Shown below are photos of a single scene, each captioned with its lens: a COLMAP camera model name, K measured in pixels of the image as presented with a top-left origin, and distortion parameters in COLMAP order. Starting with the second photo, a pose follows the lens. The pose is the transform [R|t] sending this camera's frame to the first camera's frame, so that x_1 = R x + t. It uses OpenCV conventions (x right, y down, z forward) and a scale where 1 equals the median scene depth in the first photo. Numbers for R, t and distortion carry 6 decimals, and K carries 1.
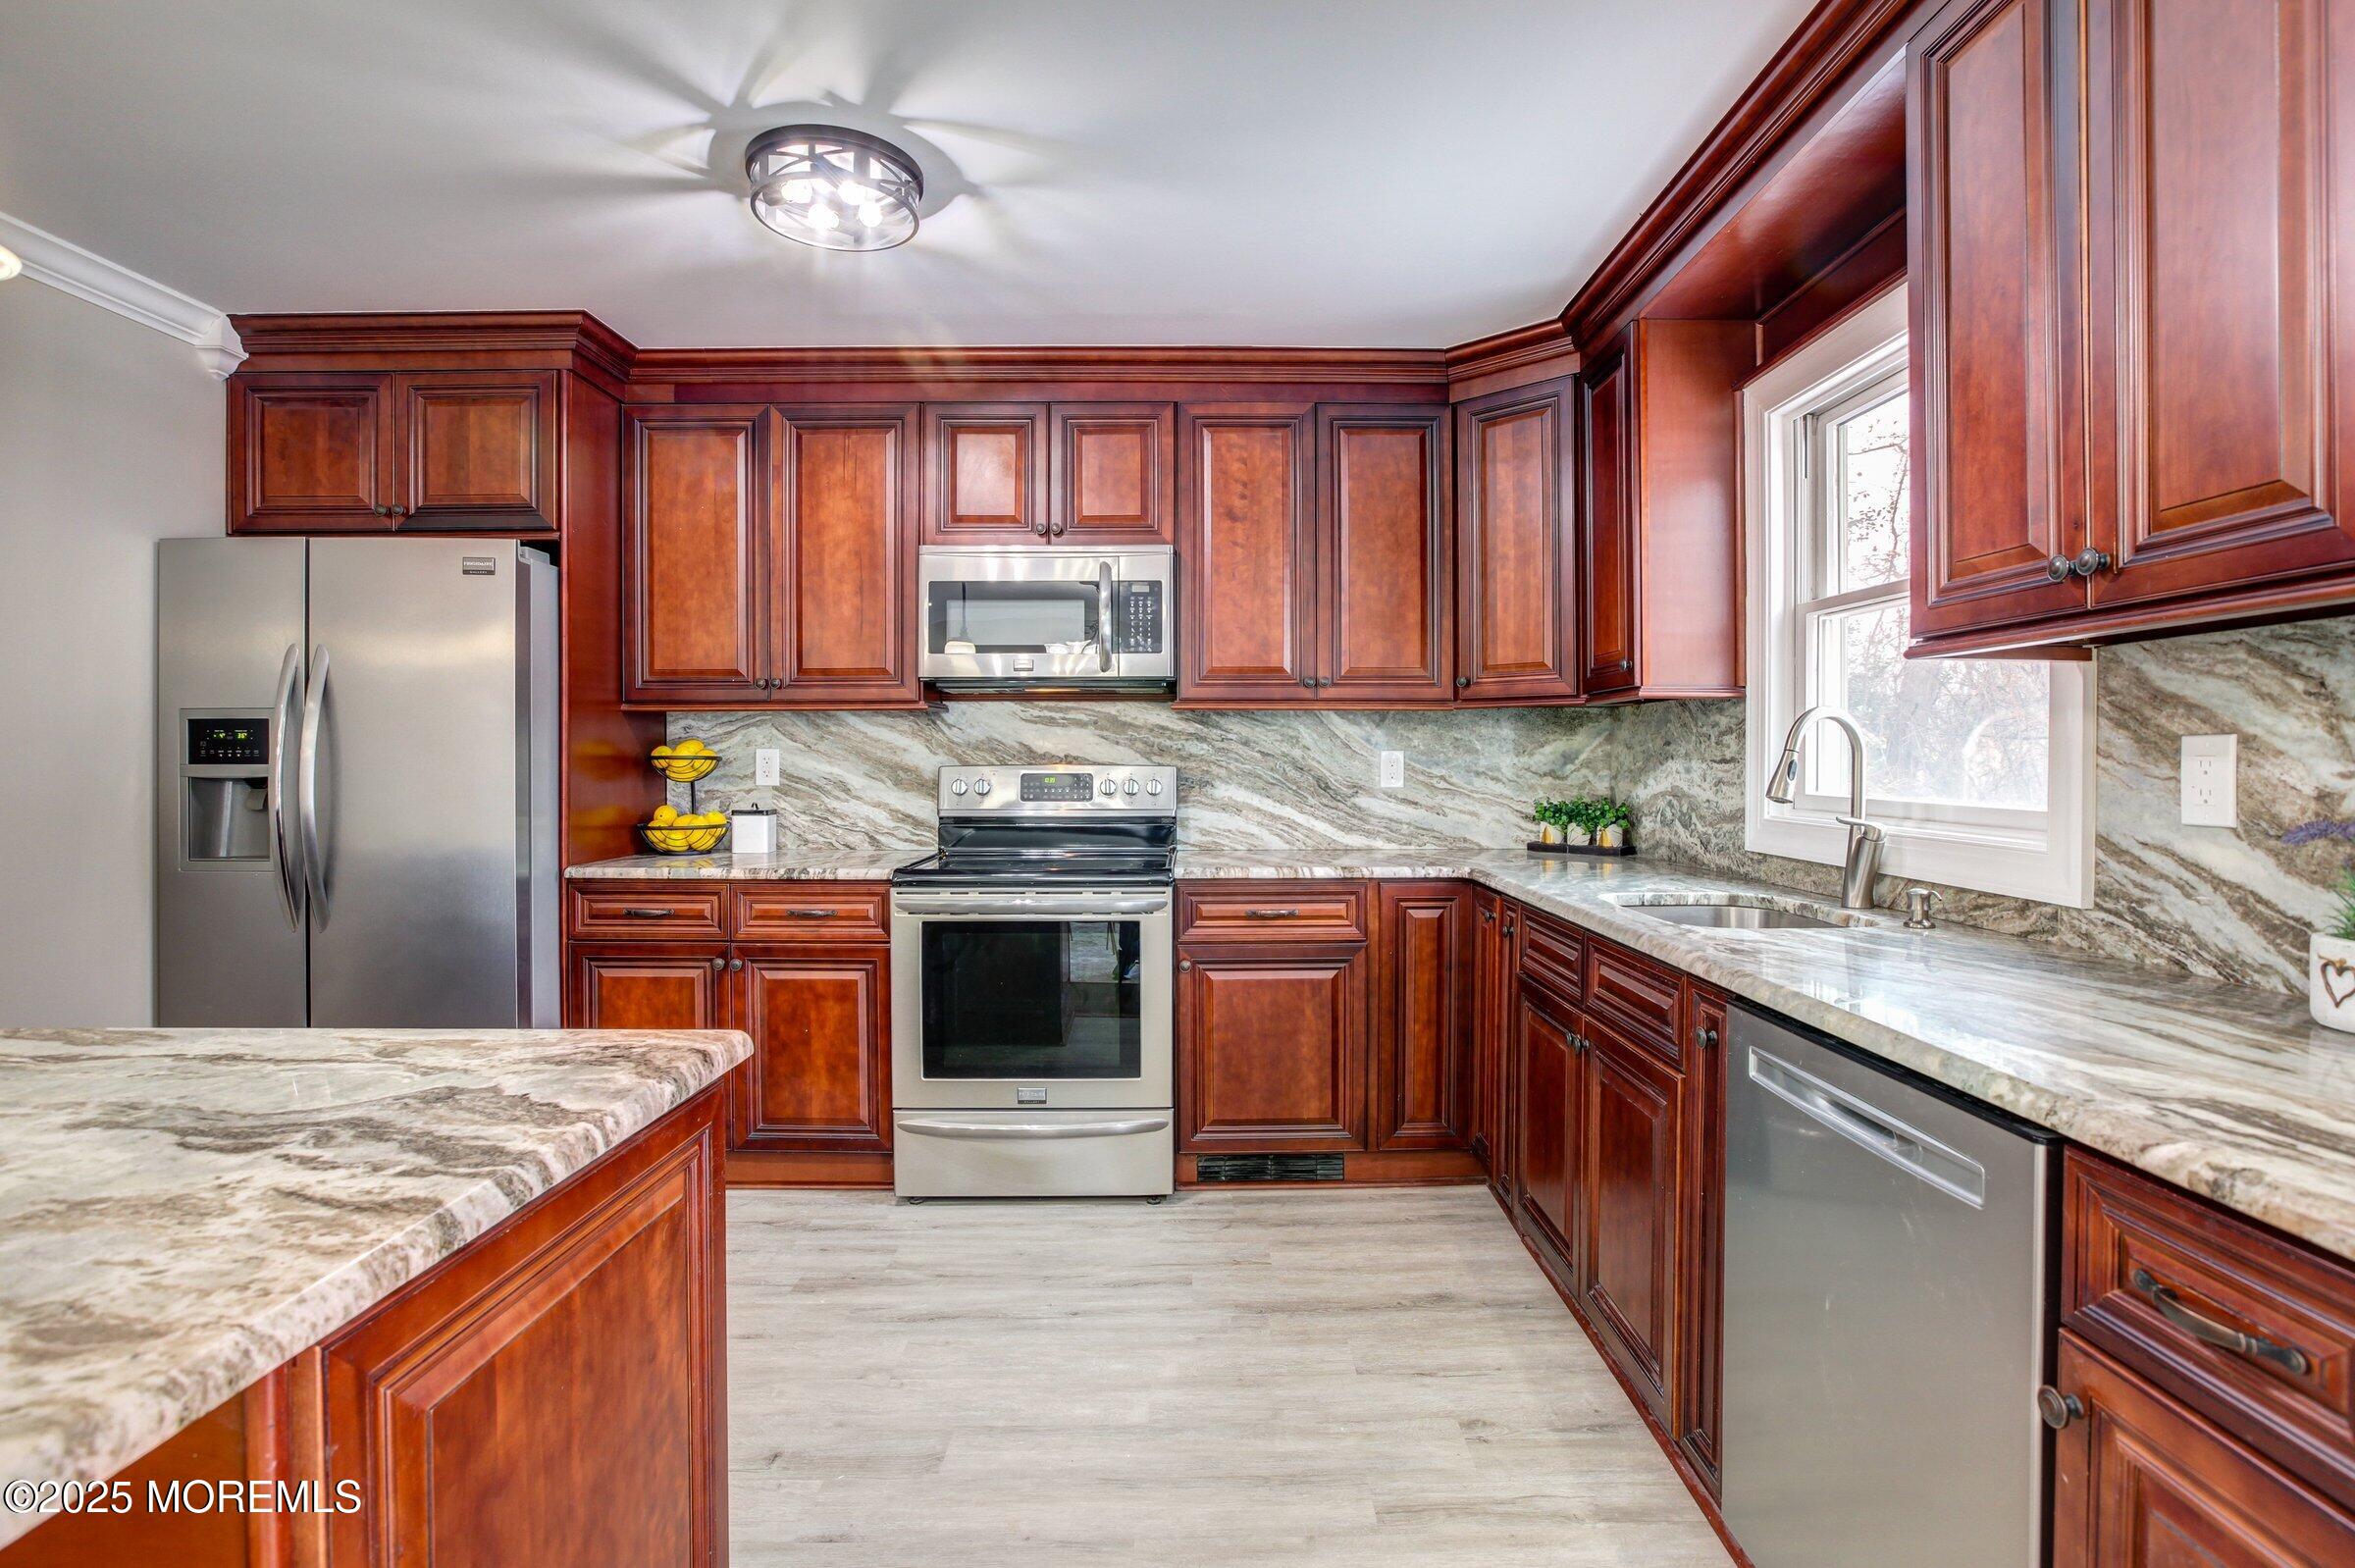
lens RADIAL K [[1123.2, 0, 1212.0], [0, 1123.2, 764.8], [0, 0, 1]] dist [-0.031876, 0.009625]
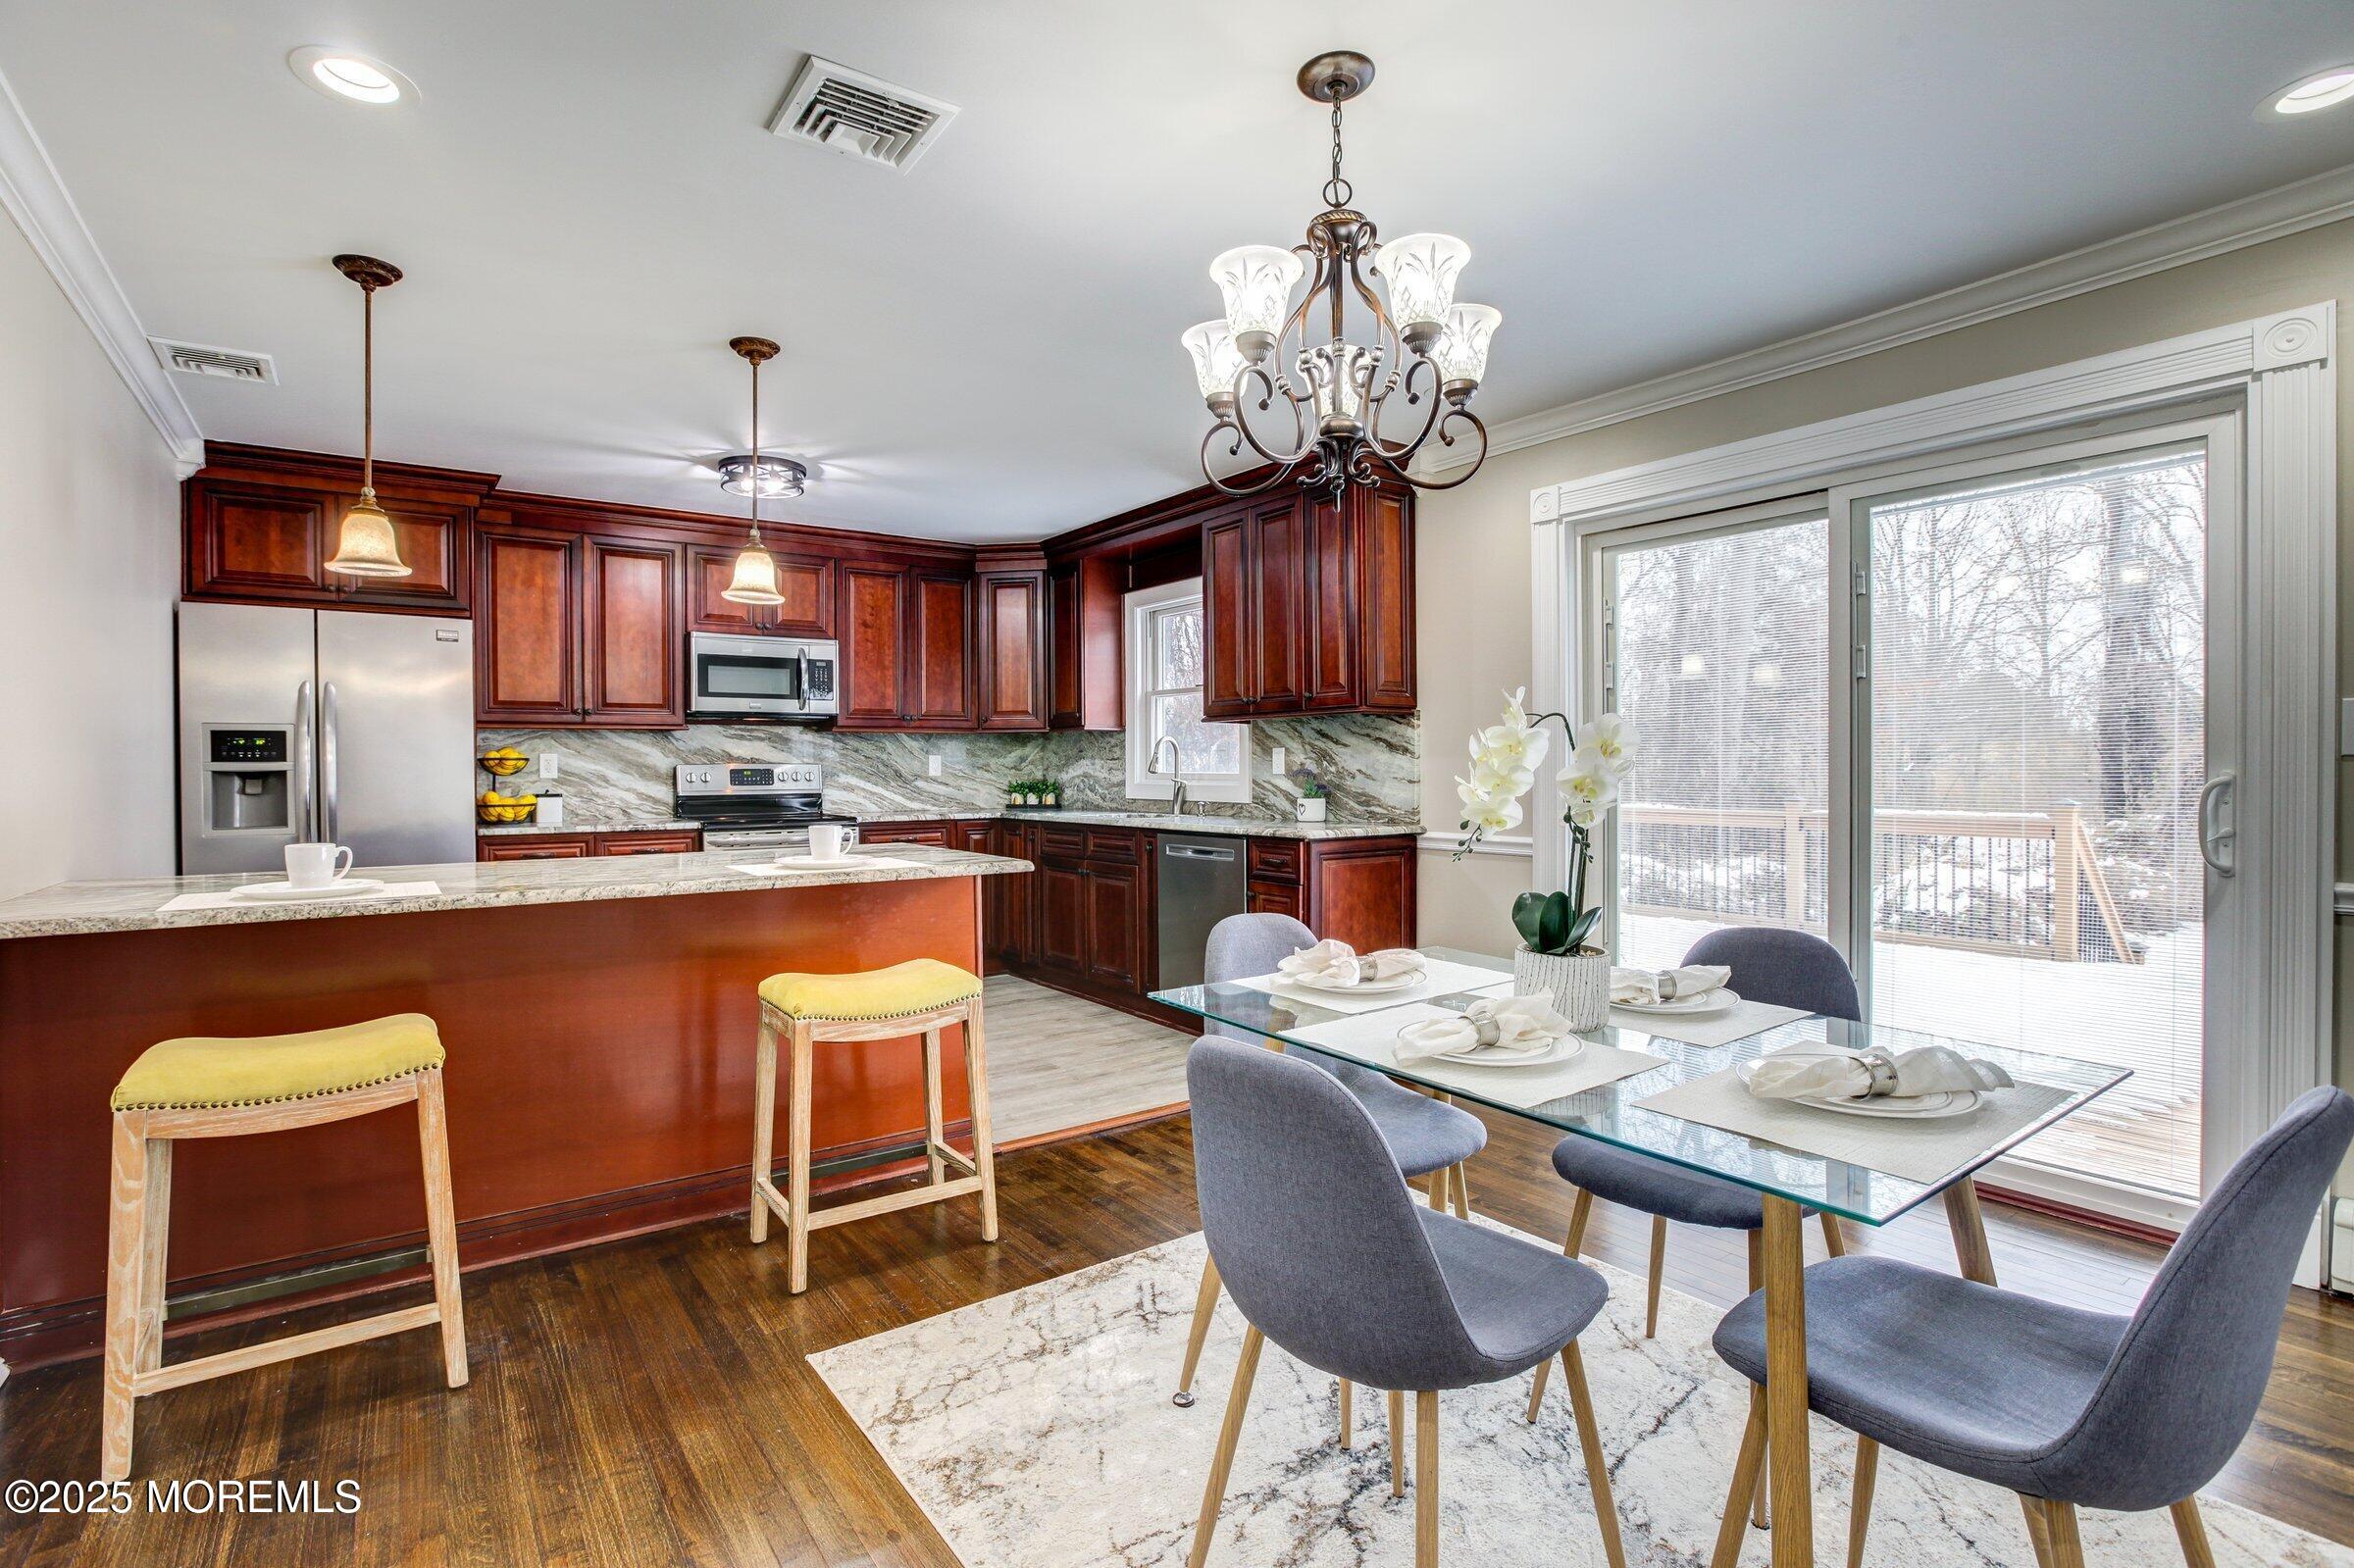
lens RADIAL K [[1122.6, 0, 1145.3], [0, 1122.6, 787.8], [0, 0, 1]] dist [-0.031876, 0.009625]
pose [[0.829747, -0.014098, 0.557962, -0.635508], [0.009134, 0.999890, 0.011681, 0.024027], [-0.558065, -0.004595, 0.829784, -0.762184]]
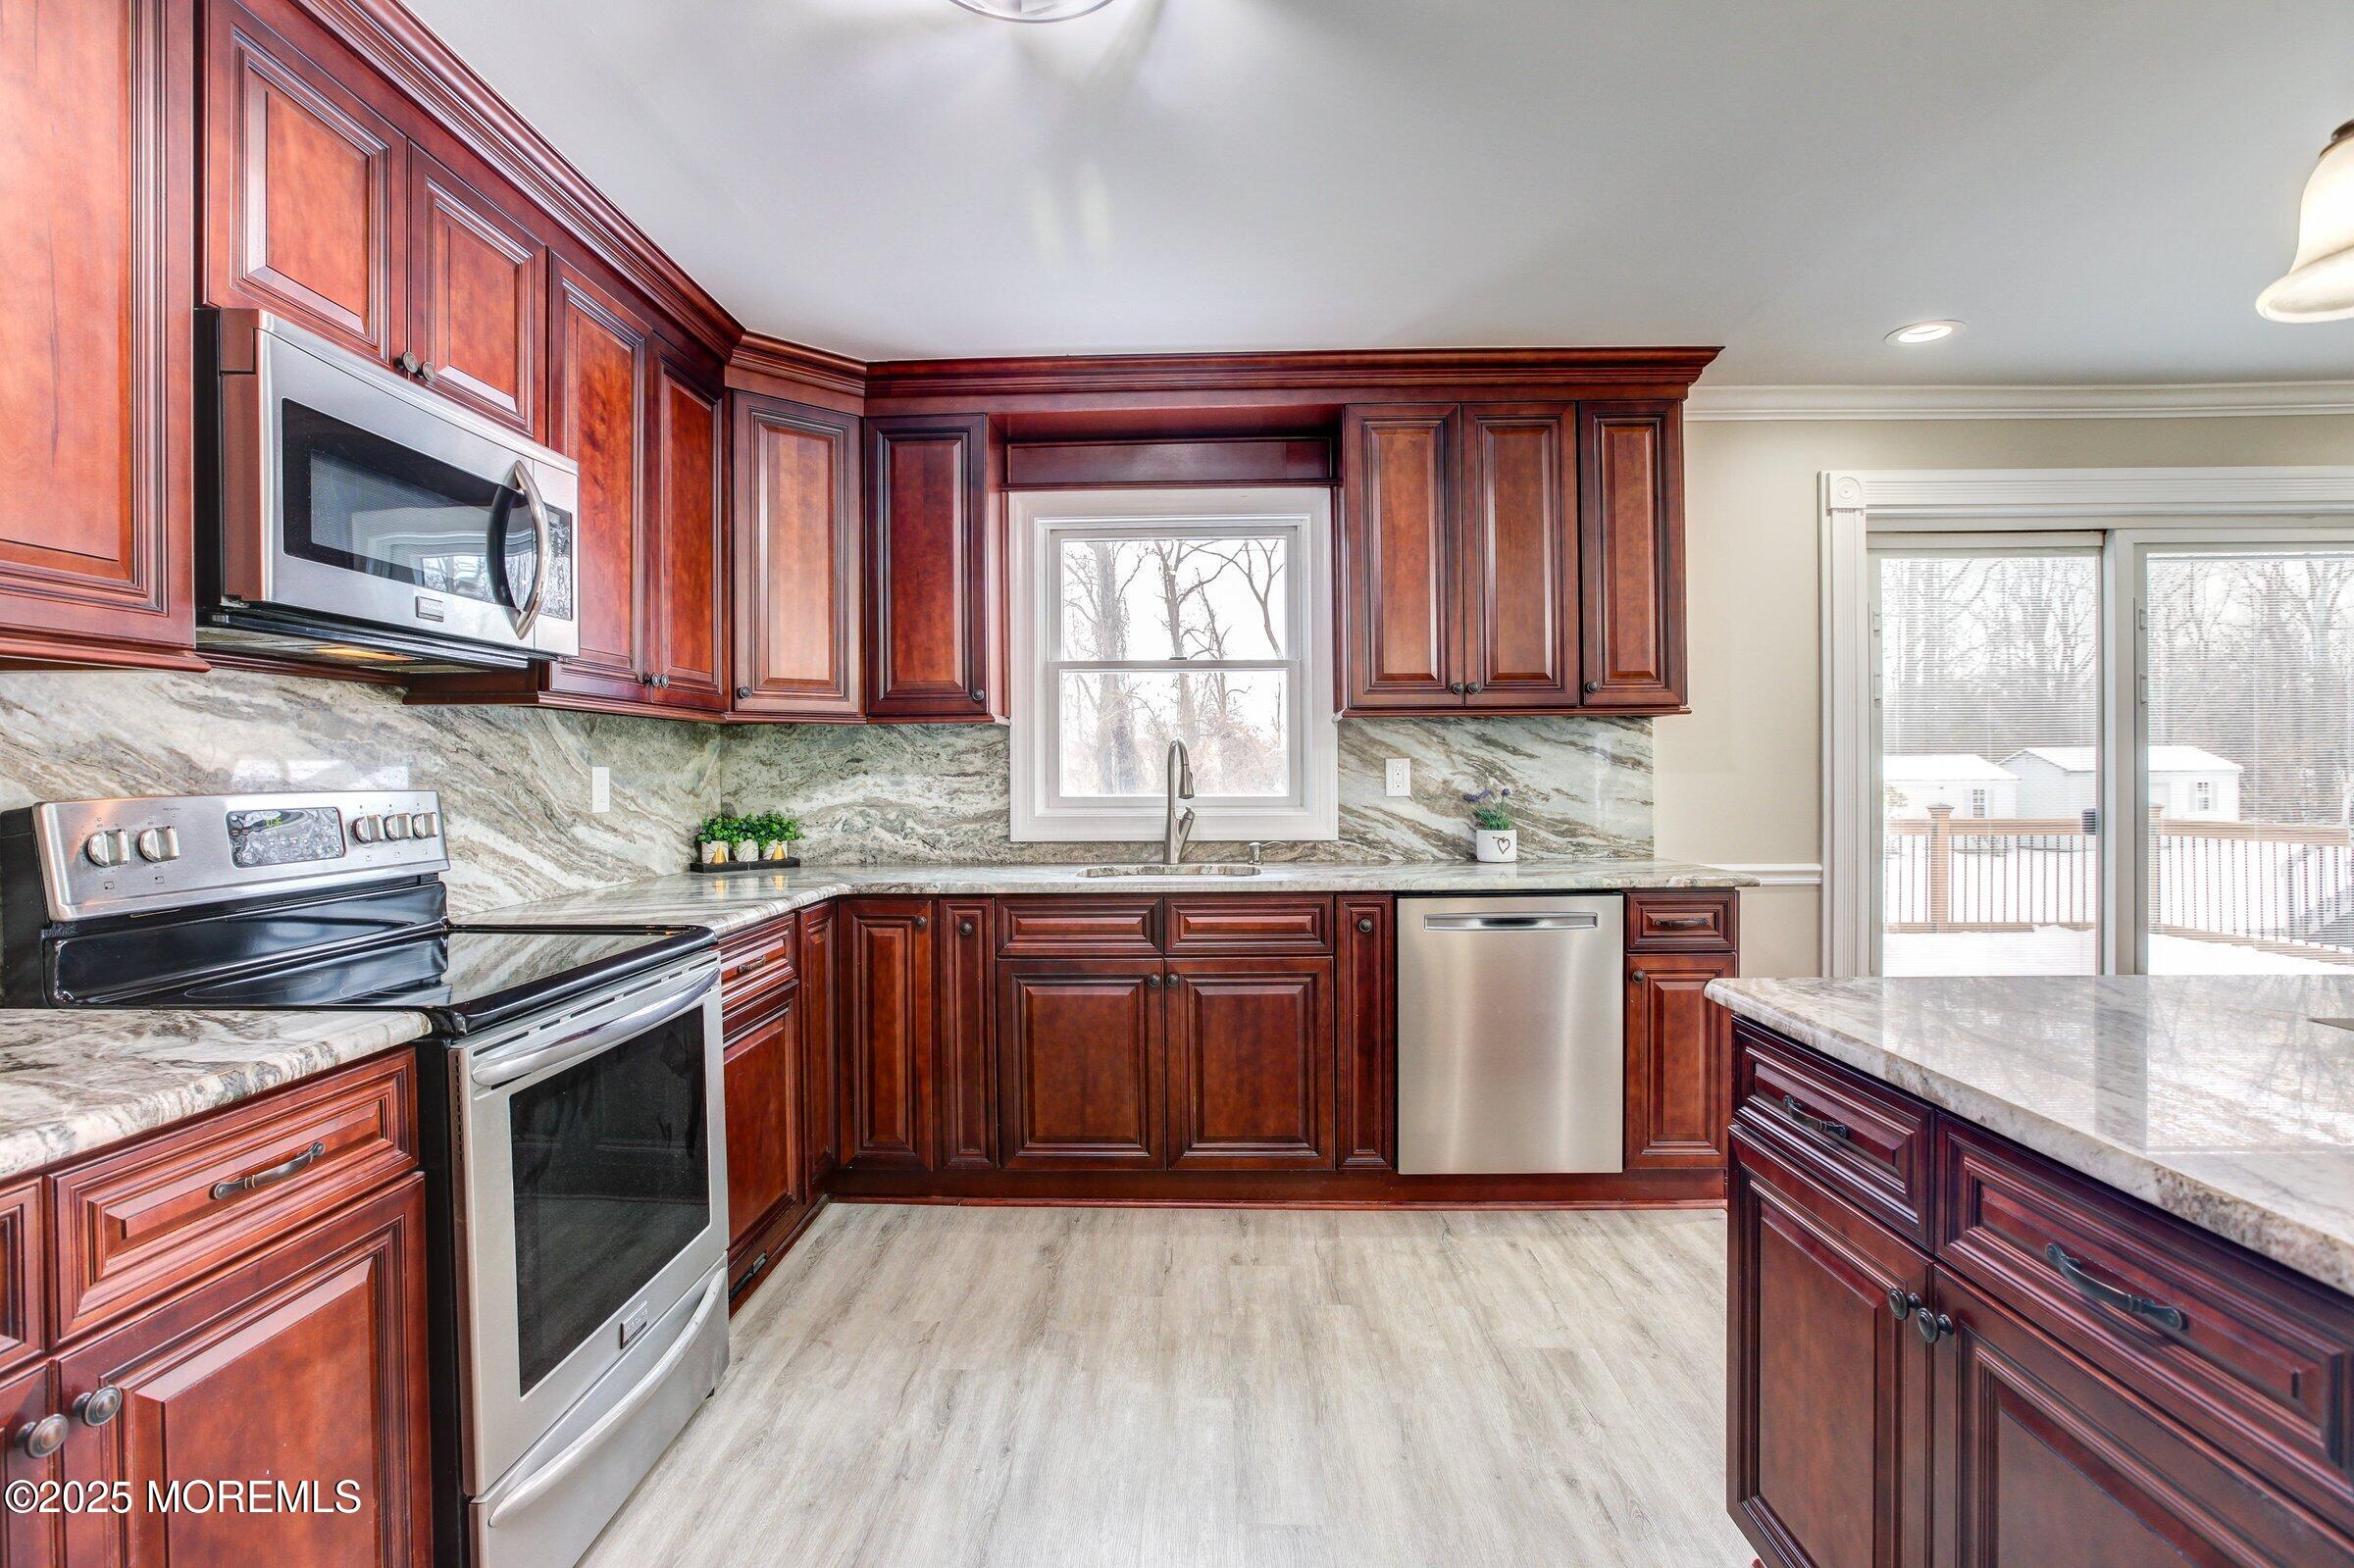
lens RADIAL K [[1122.6, 0, 1151.6], [0, 1122.6, 775.5], [0, 0, 1]] dist [-0.031876, 0.009625]
pose [[0.052833, -0.005315, 0.998589, -0.704469], [0.015694, 0.999867, 0.004492, -0.004288], [-0.998480, 0.015435, 0.052910, 0.636920]]
